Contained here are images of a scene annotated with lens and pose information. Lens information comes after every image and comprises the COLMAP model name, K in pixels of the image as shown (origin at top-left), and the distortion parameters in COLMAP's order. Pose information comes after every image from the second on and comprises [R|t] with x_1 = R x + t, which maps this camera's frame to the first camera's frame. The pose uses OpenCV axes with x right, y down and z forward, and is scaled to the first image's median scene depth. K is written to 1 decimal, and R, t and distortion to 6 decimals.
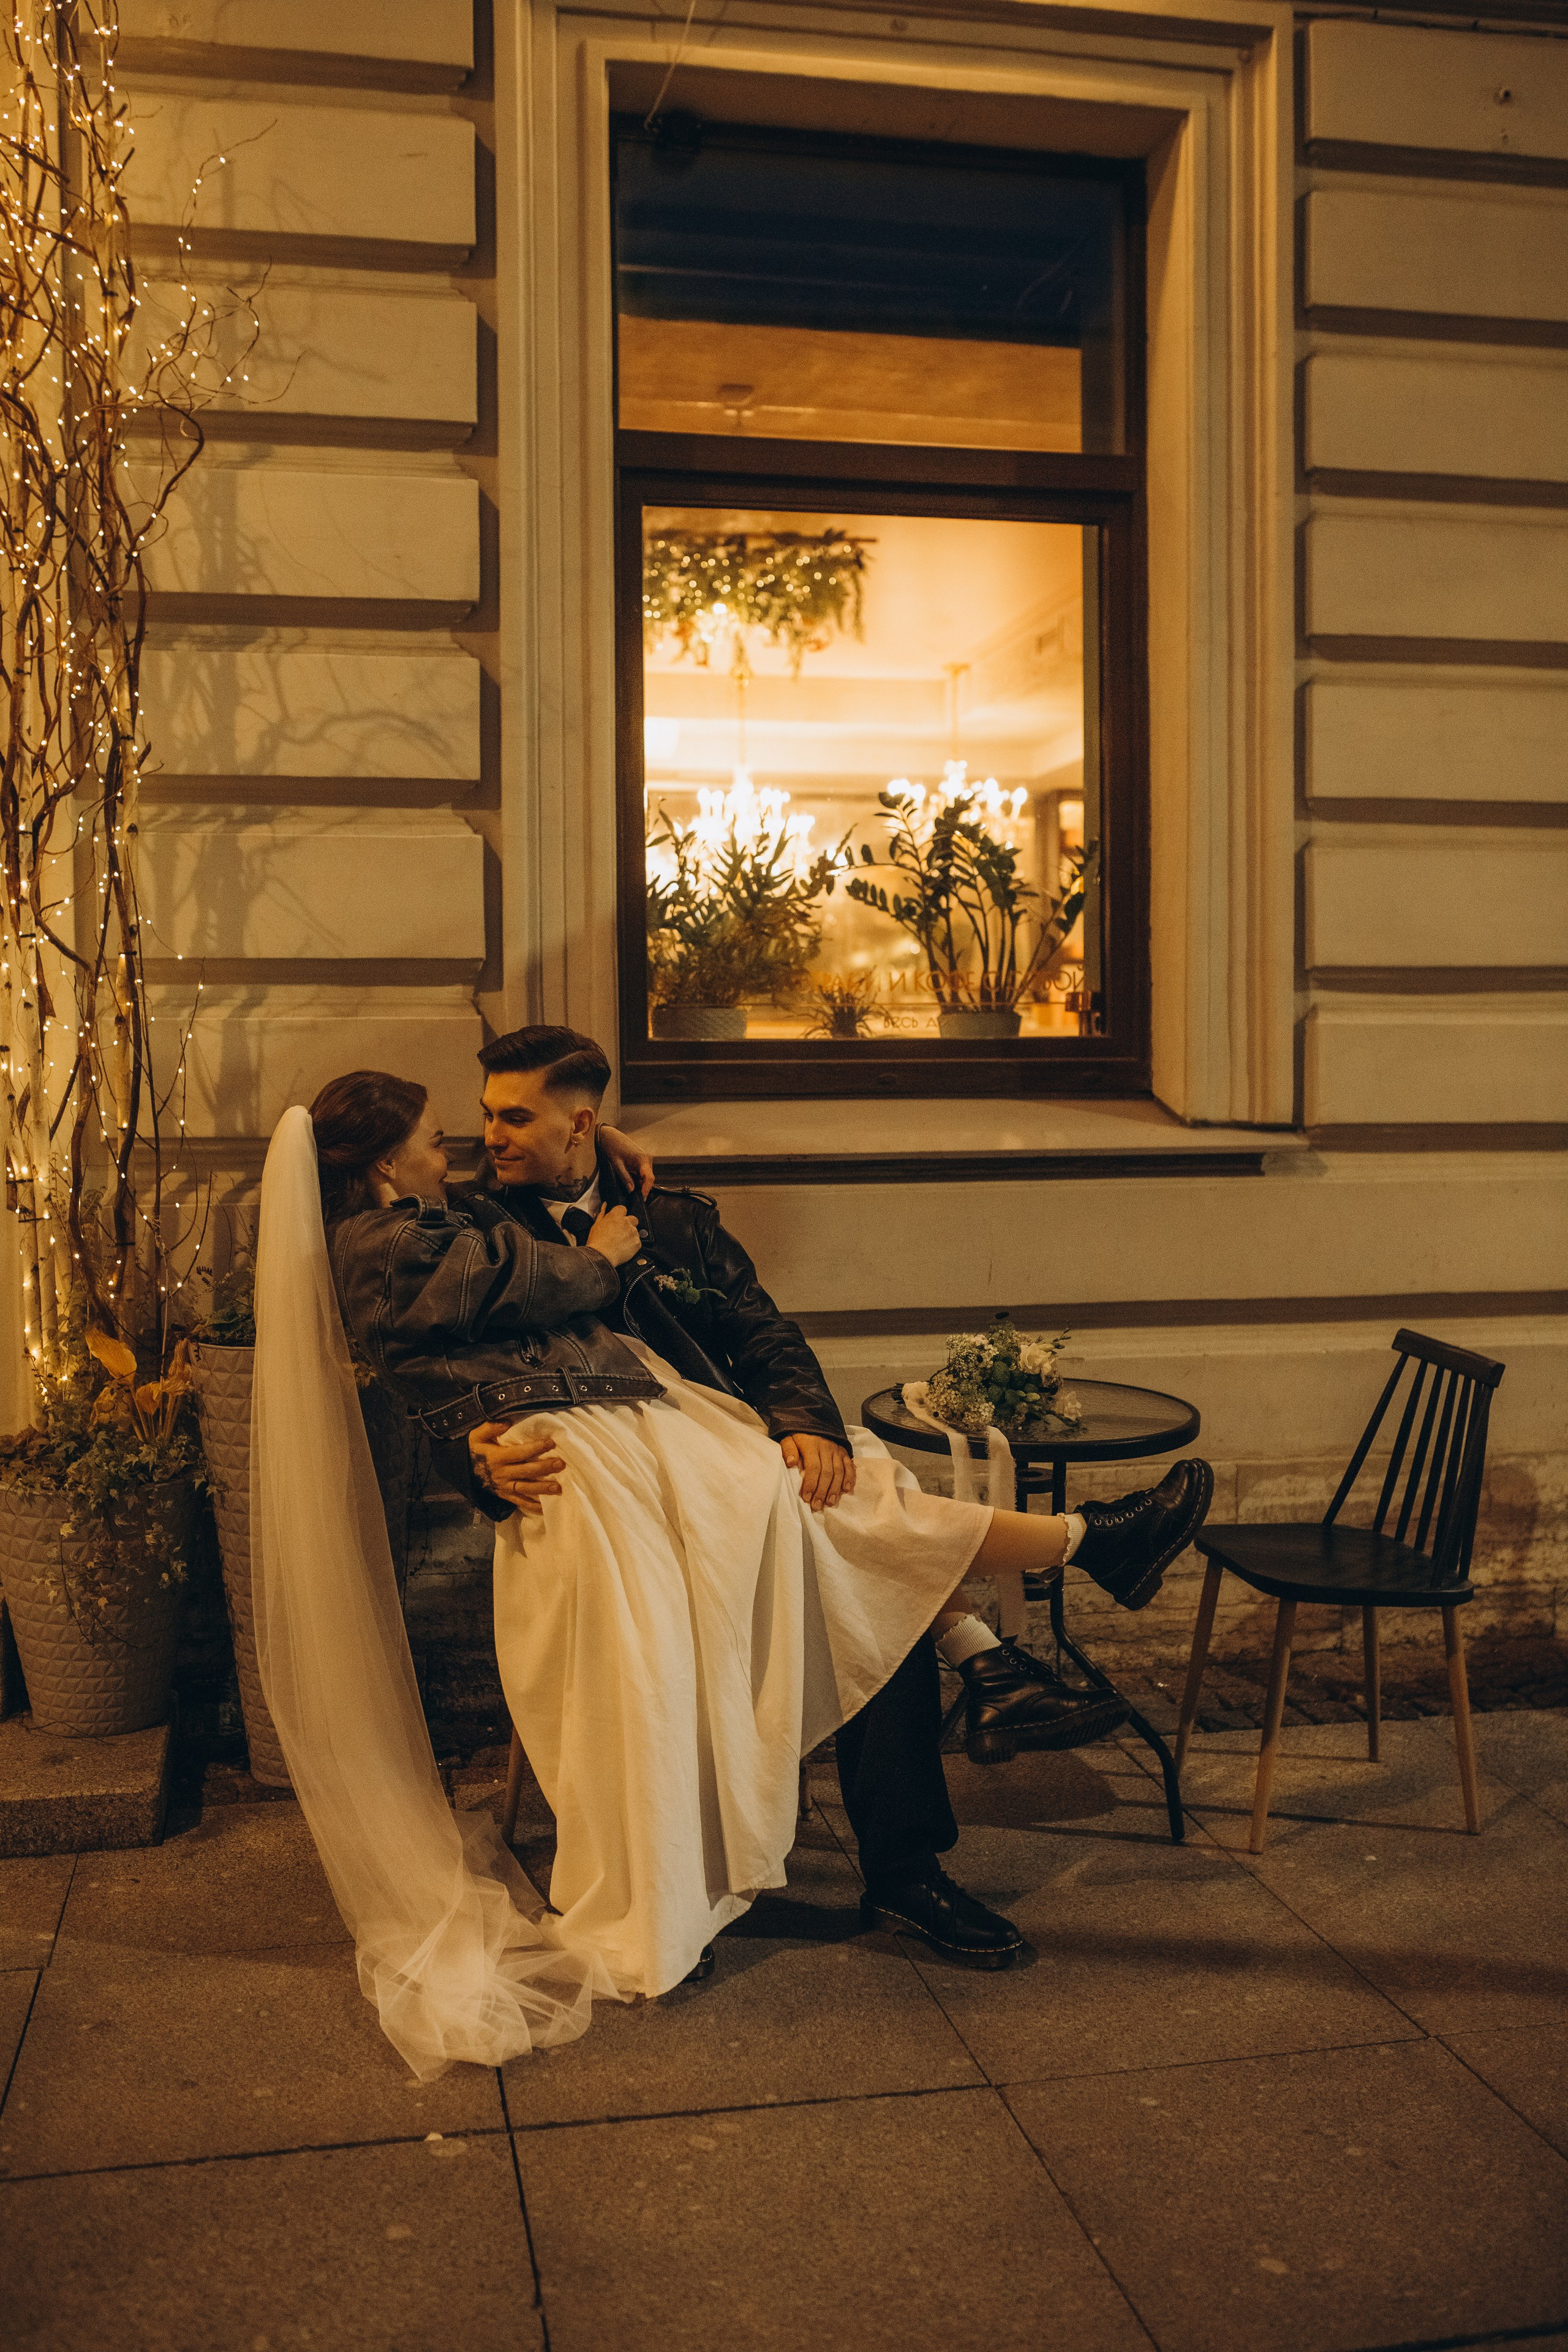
lens RADIAL K [[2246.2, 0, 783.3], [0, 2246.2, 1179.2], [0, 0, 1]] dist [-0.068507, 0.097496]
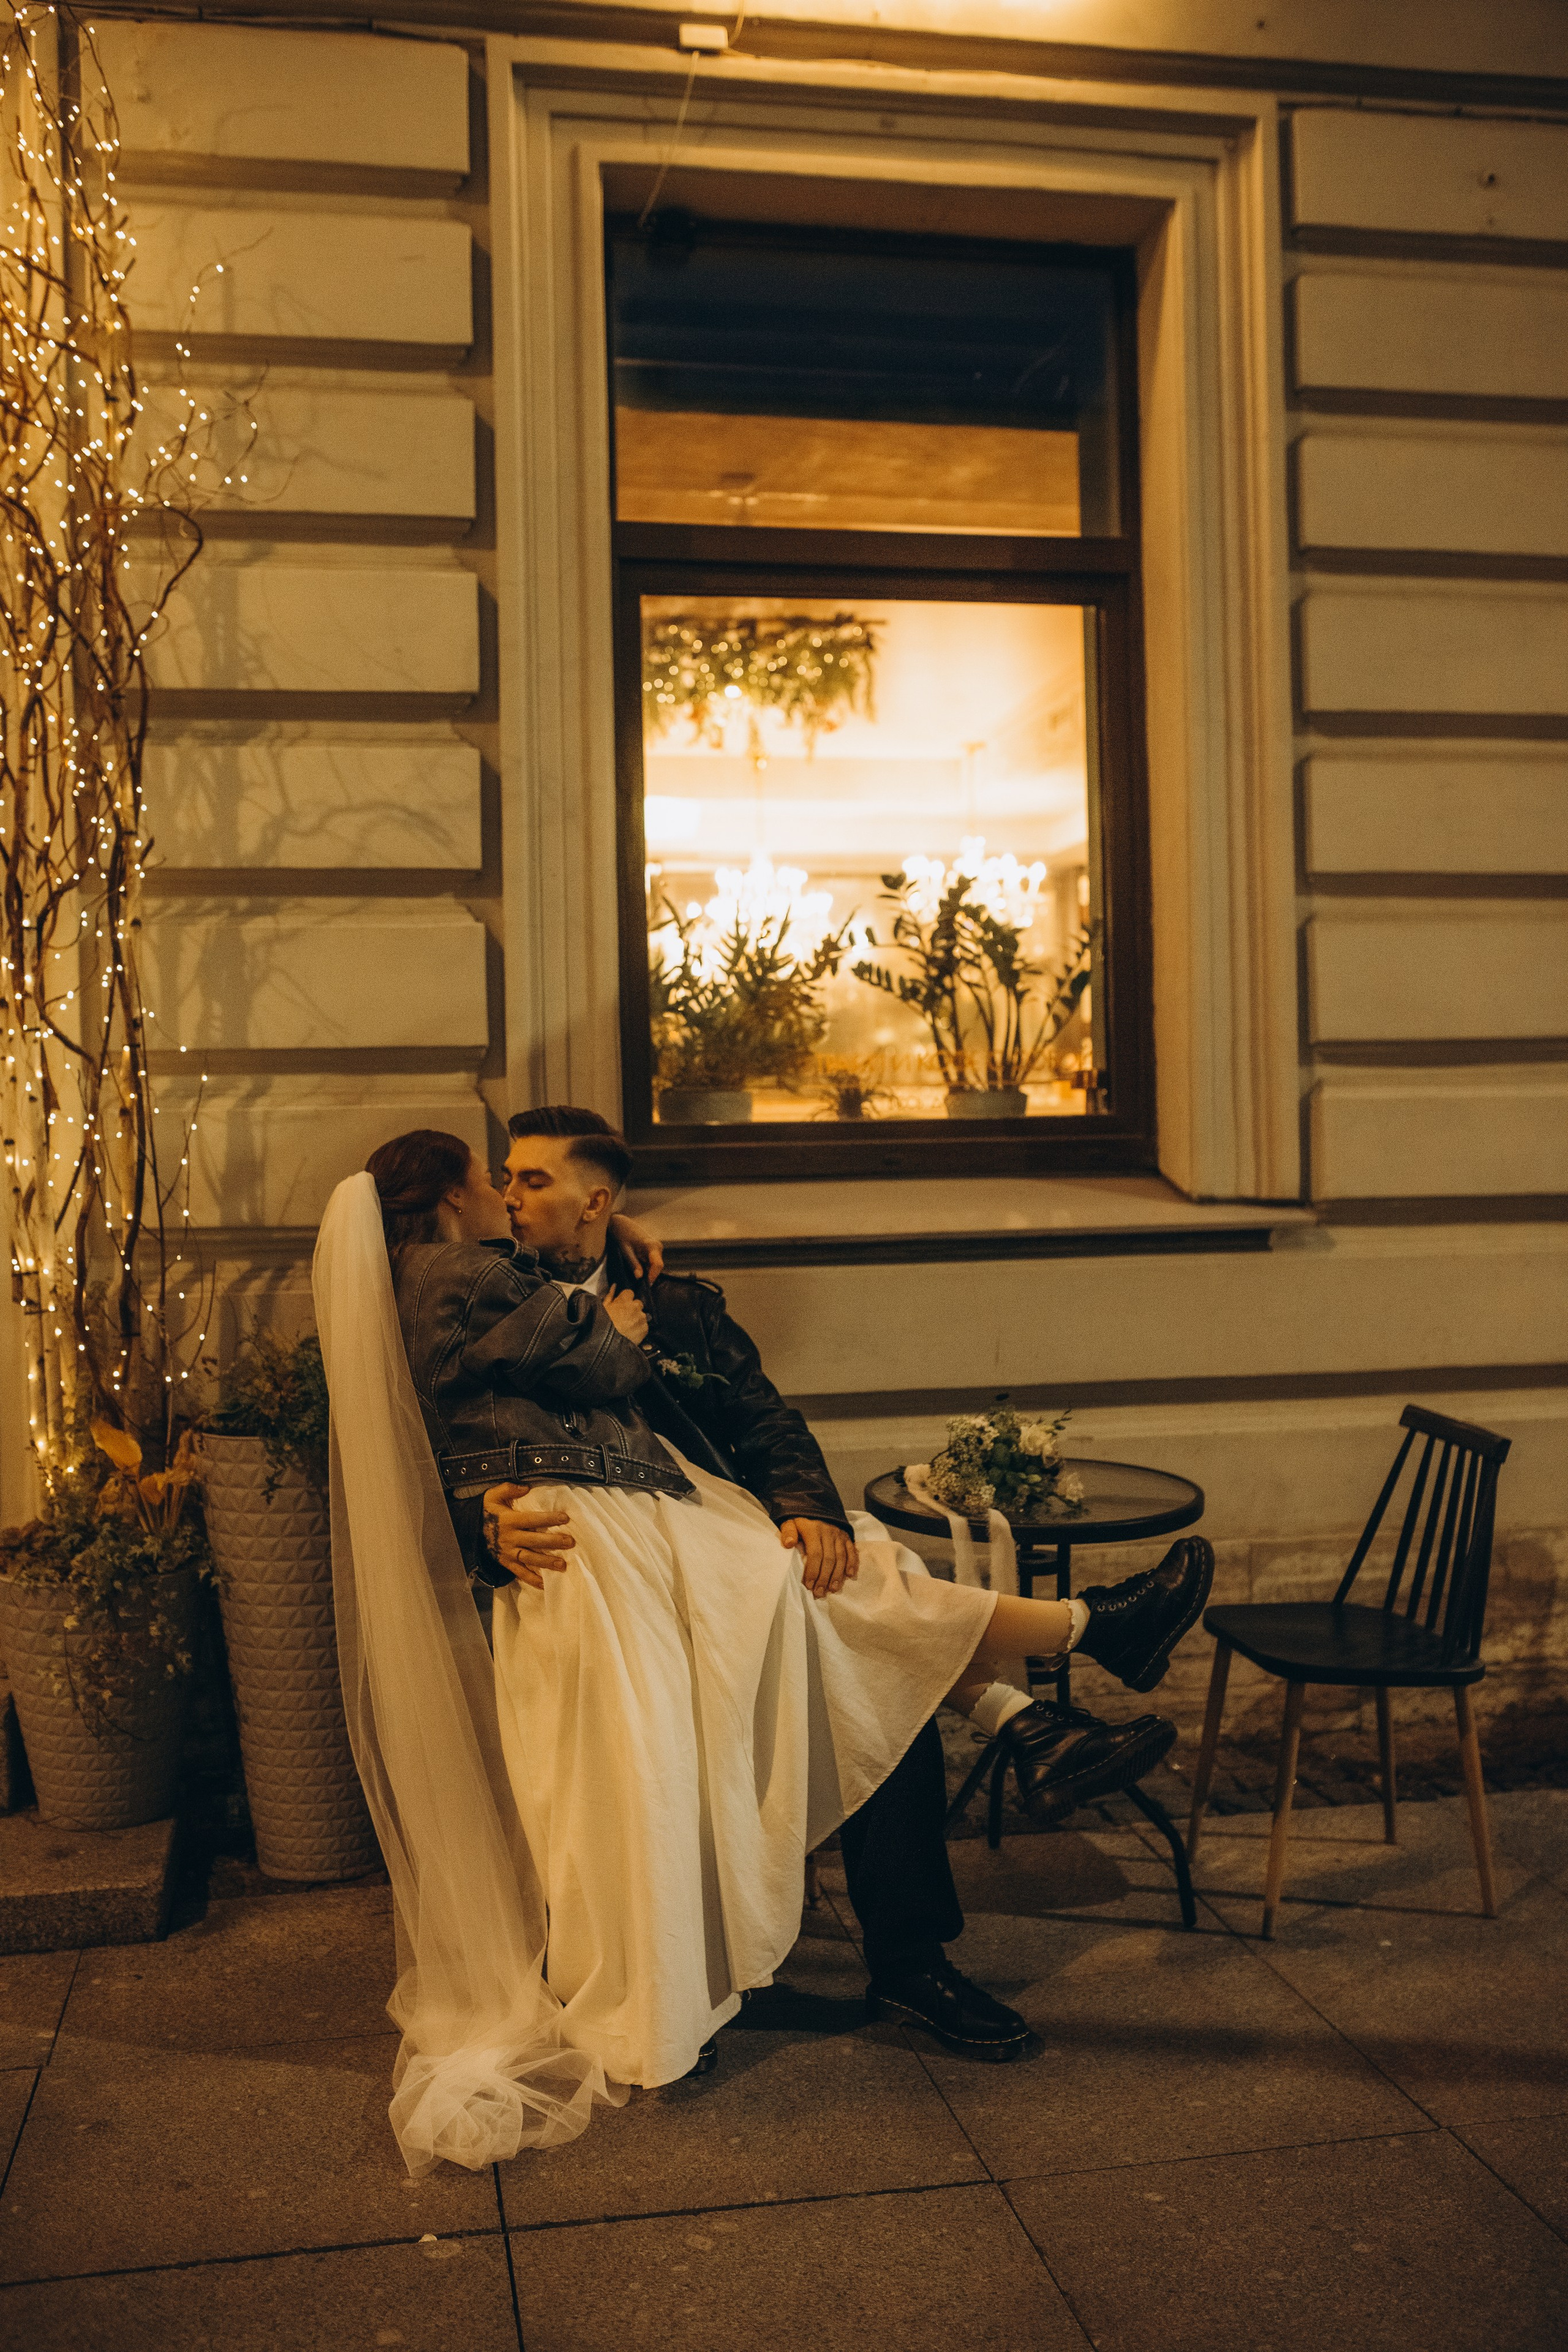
lens RADIAL K [[2246.2, 0, 783.3], [0, 2246.2, 1179.2], [0, 0, 1]] dist [-0.068507, 0.097496]
pose [[0.999795, -0.013325, -0.015220, 0.013912], [0.012807, 0.999350, -0.033686, -0.003077], [0.015659, 0.033485, 0.999317, -0.000641]]
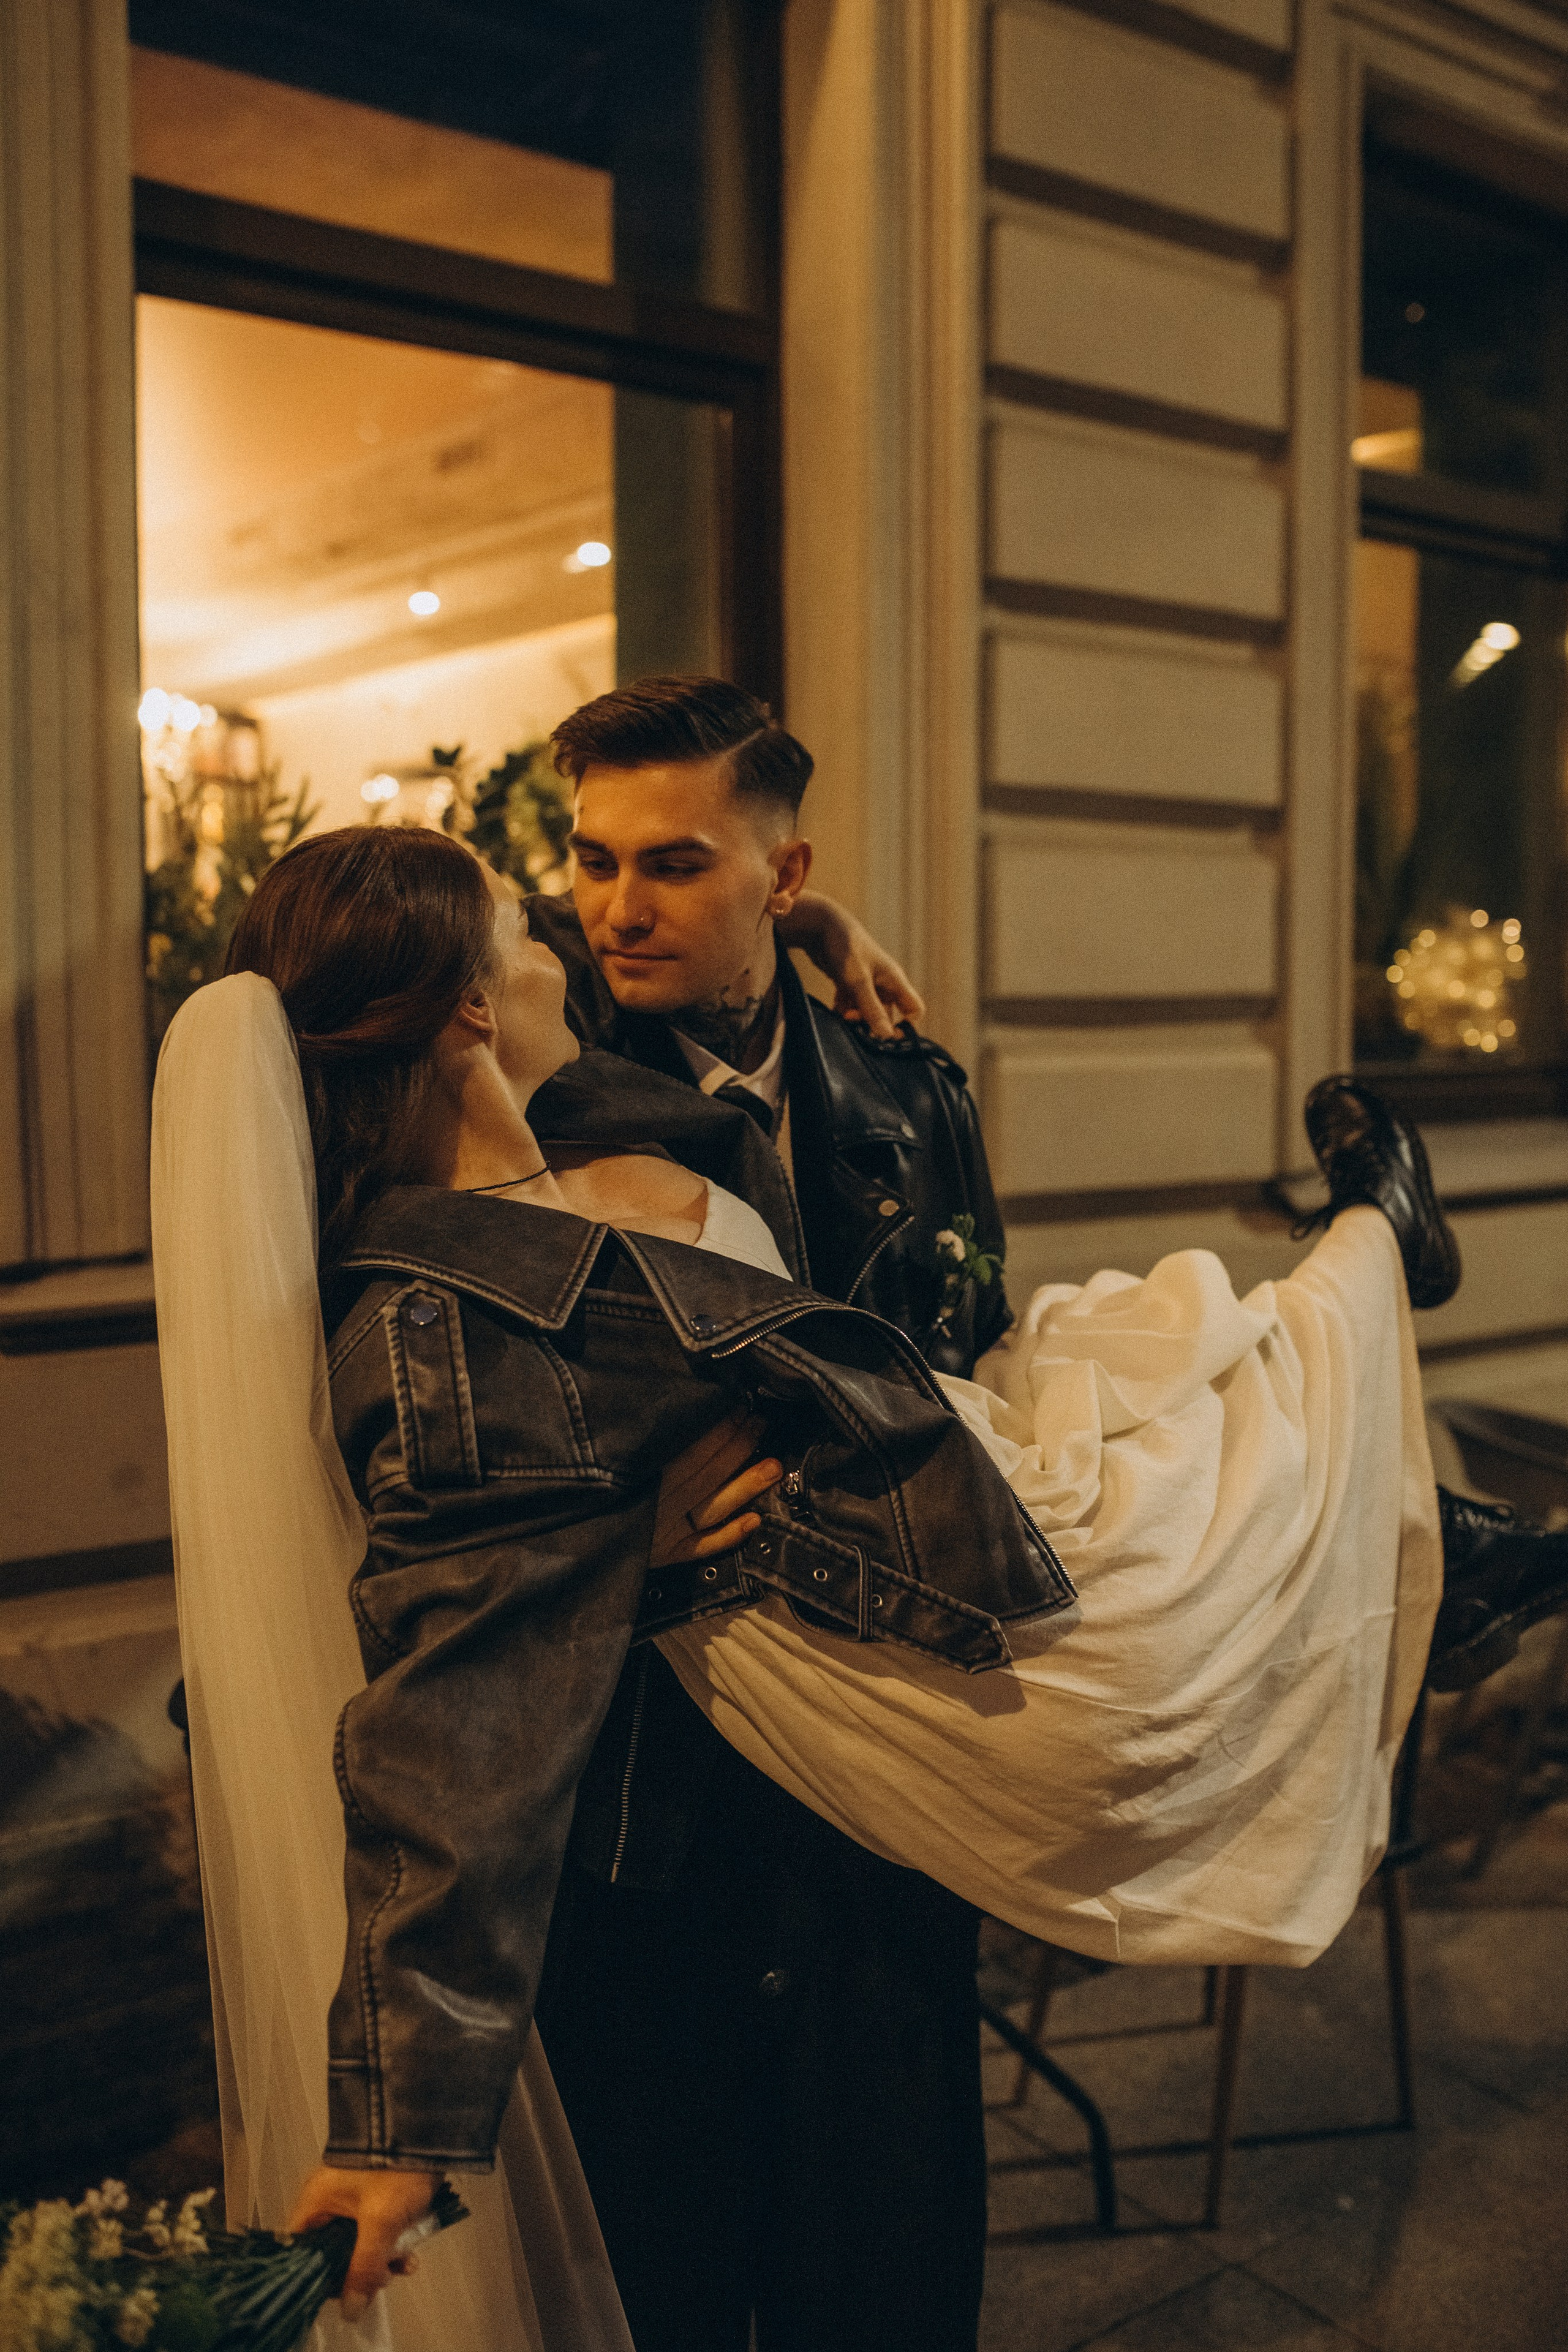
lens RADIAL K [[2277.9, 0, 790.8], [0, 2277.9, 1161.6], [0, 0, 1]] dist [-0.065473, 0.088285]
pose [[0.894684, -0.026296, 0.445924, -0.206535], [0.013034, 0.999378, 0.032781, -0.069753], [-0.446509, -0.023516, 0.894470, 0.334453]]
